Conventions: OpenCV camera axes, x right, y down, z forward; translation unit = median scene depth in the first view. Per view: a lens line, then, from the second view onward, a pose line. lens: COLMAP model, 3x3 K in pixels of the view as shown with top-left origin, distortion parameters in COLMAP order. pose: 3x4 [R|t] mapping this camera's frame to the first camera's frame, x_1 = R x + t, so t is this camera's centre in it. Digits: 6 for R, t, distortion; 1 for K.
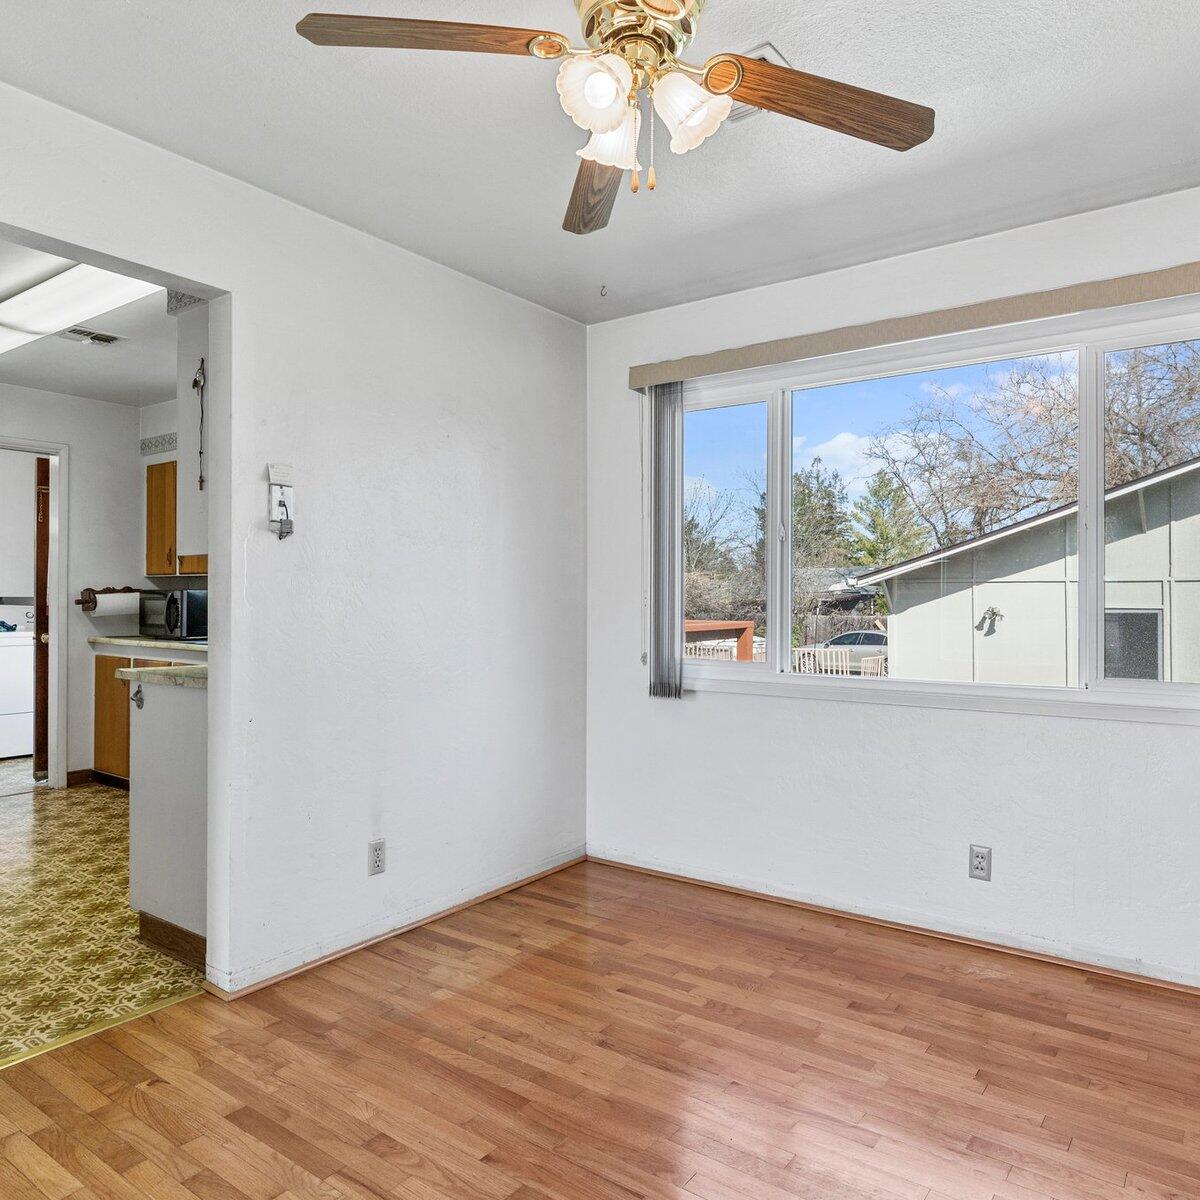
lens RADIAL K [[878.5, 0, 602.1], [0, 878.5, 588.7], [0, 0, 1]] dist [0.007960, -0.006237]
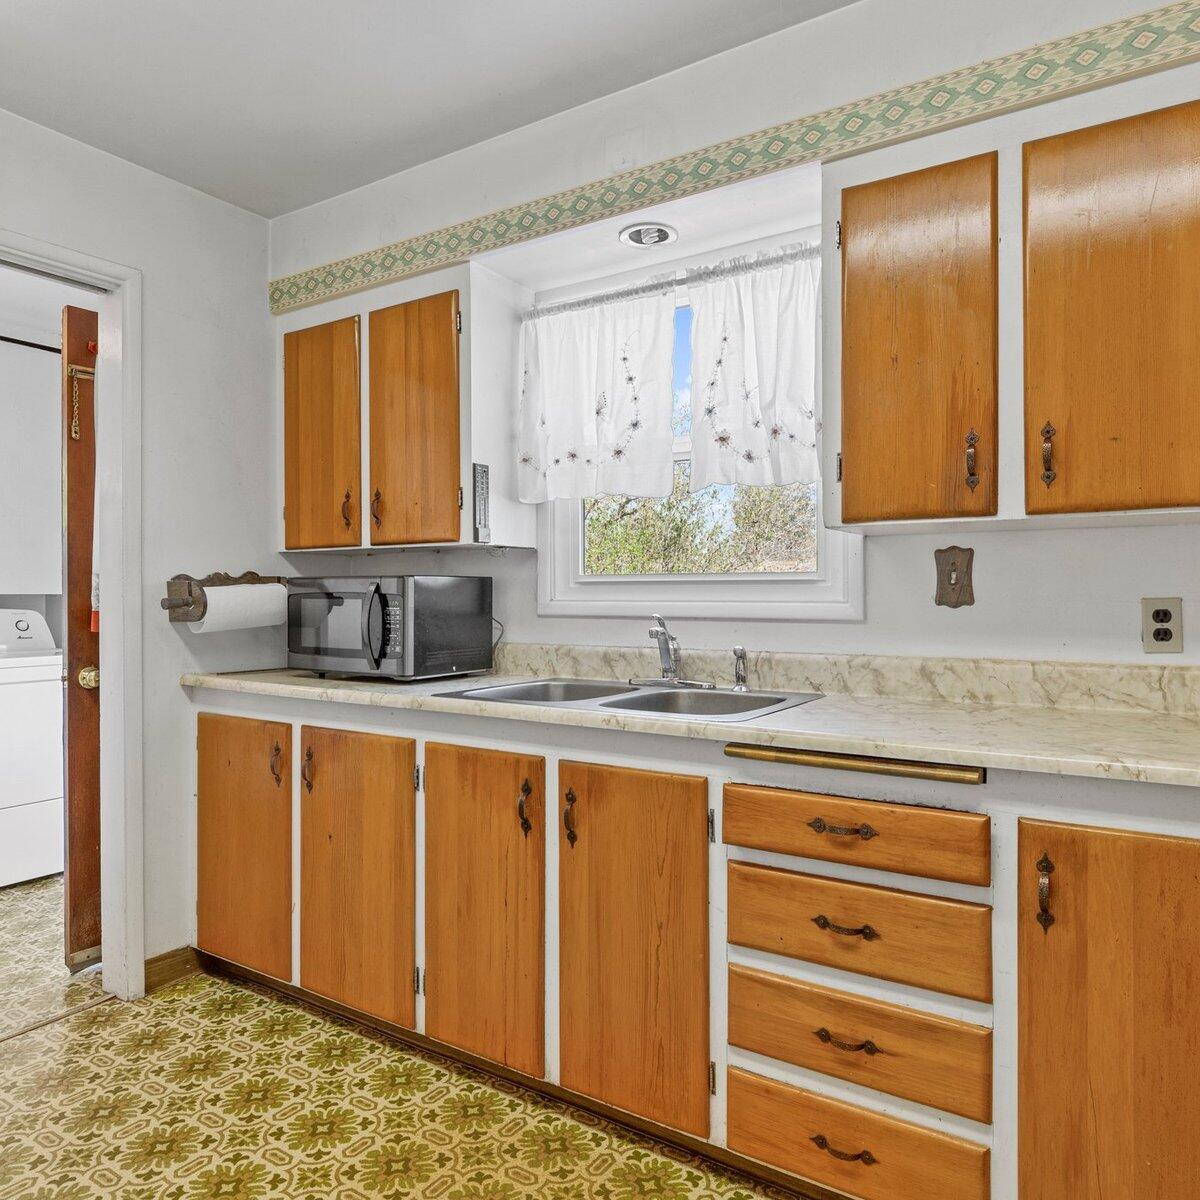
lens RADIAL K [[878.5, 0, 602.1], [0, 878.5, 588.7], [0, 0, 1]] dist [0.007960, -0.006237]
pose [[0.999101, -0.008350, 0.041574, -0.371438], [0.008008, 0.999933, 0.008385, 0.004708], [-0.041641, -0.008044, 0.999100, 0.505349]]
